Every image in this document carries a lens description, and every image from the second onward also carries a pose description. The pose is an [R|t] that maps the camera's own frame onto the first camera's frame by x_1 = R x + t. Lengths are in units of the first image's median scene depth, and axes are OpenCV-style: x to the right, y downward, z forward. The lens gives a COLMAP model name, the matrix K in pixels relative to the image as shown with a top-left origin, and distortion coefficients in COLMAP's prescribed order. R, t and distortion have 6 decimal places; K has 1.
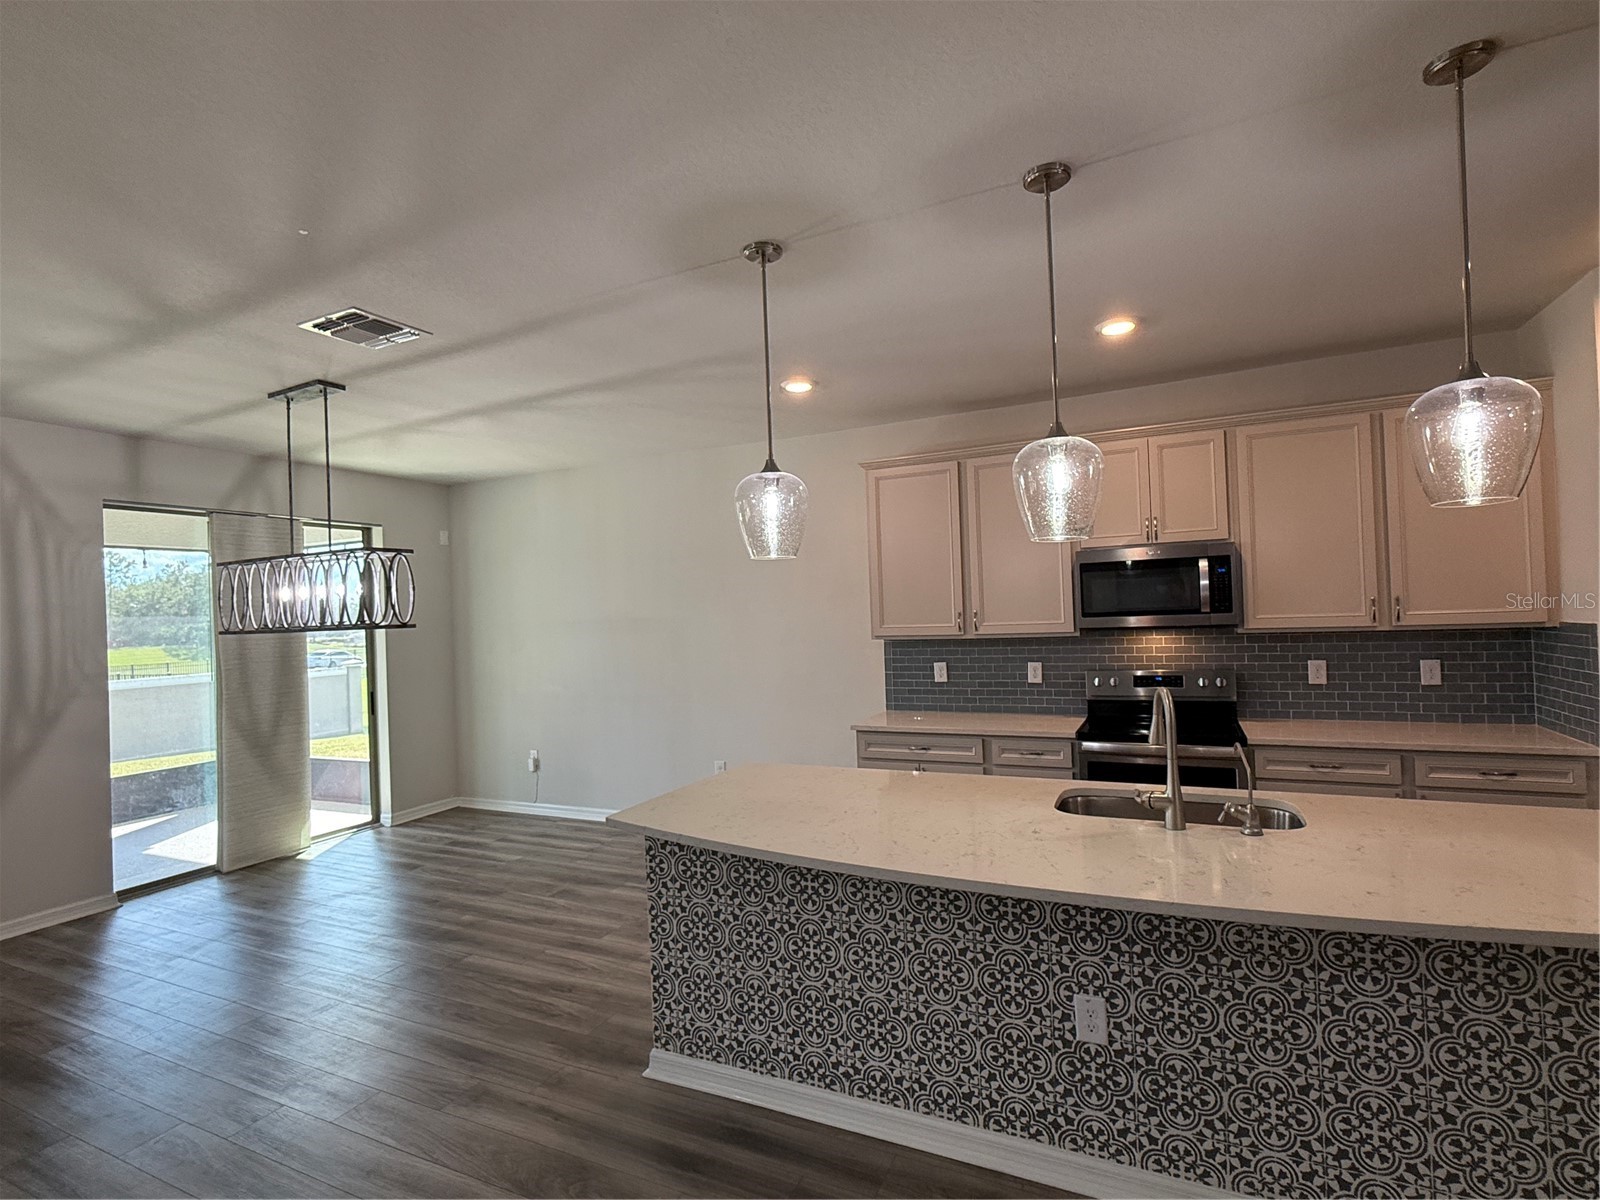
lens RADIAL K [[776.4, 0, 797.3], [0, 776.4, 605.3], [0, 0, 1]] dist [-0.000962, 0.000345]
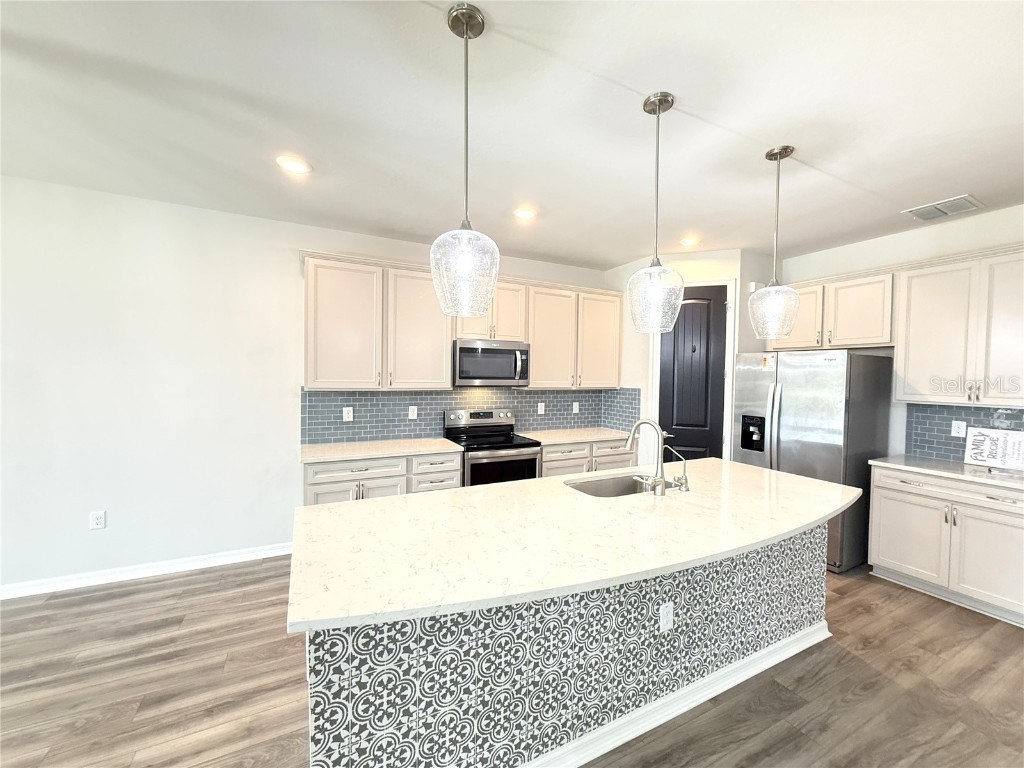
lens RADIAL K [[410.1, 0, 514.2], [0, 410.1, 384.3], [0, 0, 1]] dist [0.001380, -0.000207]
pose [[0.602169, 0.025349, 0.797966, -0.322170], [-0.045505, 0.998961, 0.002605, 0.022632], [-0.797071, -0.037880, 0.602697, 0.435614]]
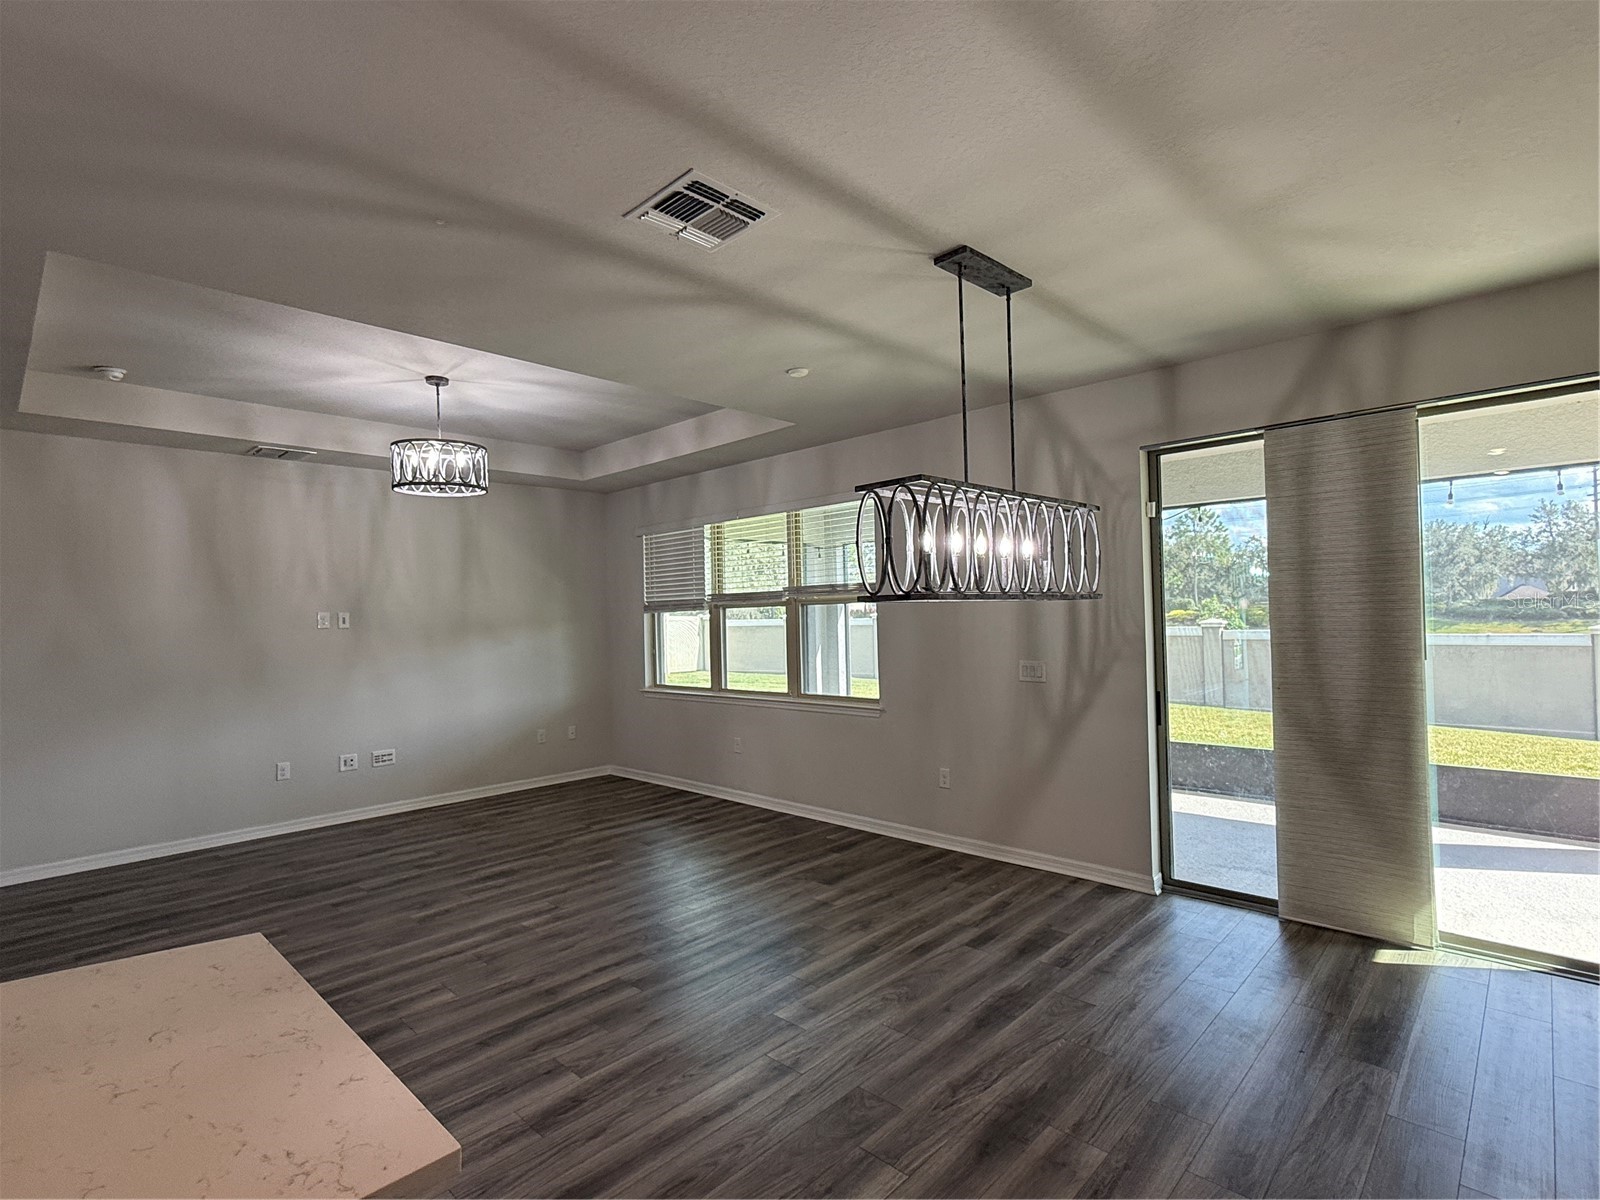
lens RADIAL K [[776.4, 0, 797.3], [0, 776.4, 605.3], [0, 0, 1]] dist [-0.000962, 0.000345]
pose [[-0.312047, 0.032061, -0.949525, 0.140257], [0.046451, 0.998750, 0.018458, 0.018644], [0.948930, -0.038346, -0.313147, 1.173476]]
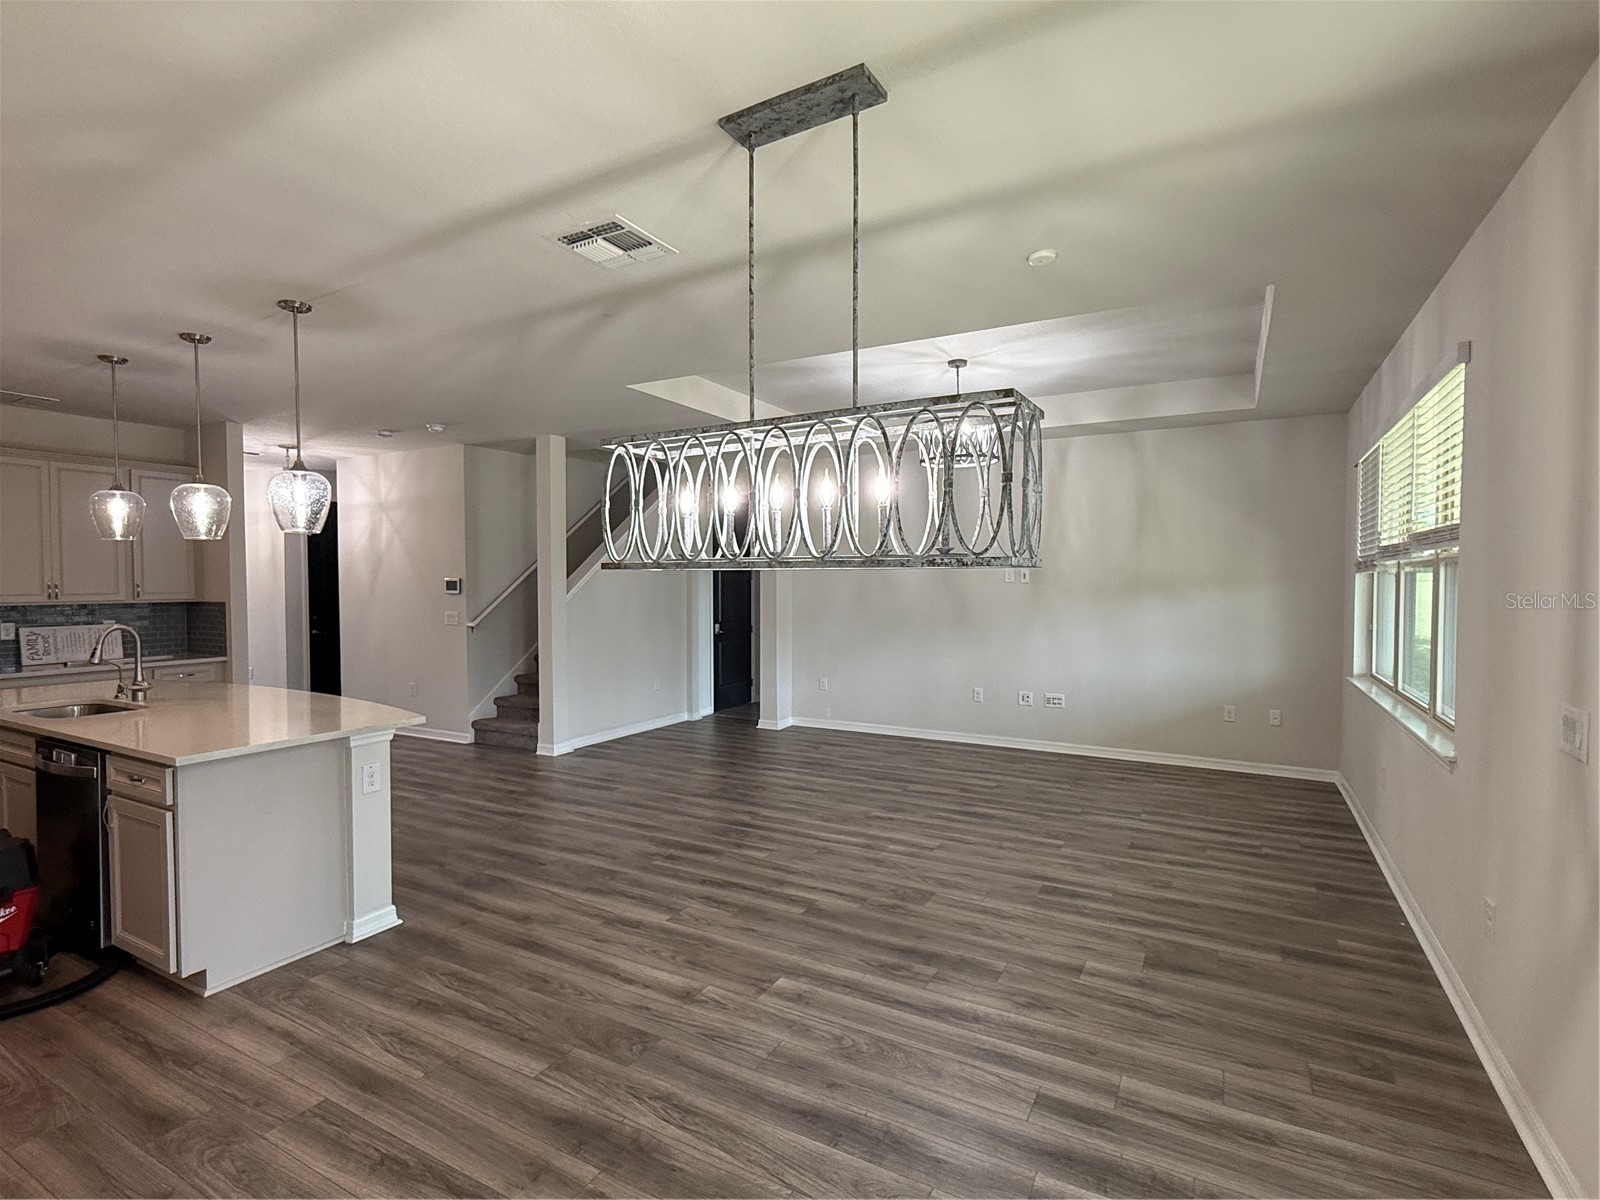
lens RADIAL K [[776.4, 0, 797.3], [0, 776.4, 605.3], [0, 0, 1]] dist [-0.000962, 0.000345]
pose [[-0.997787, 0.035690, 0.056095, -0.724574], [0.036778, 0.999152, 0.018489, 0.055055], [-0.055388, 0.020511, -0.998254, 1.708943]]
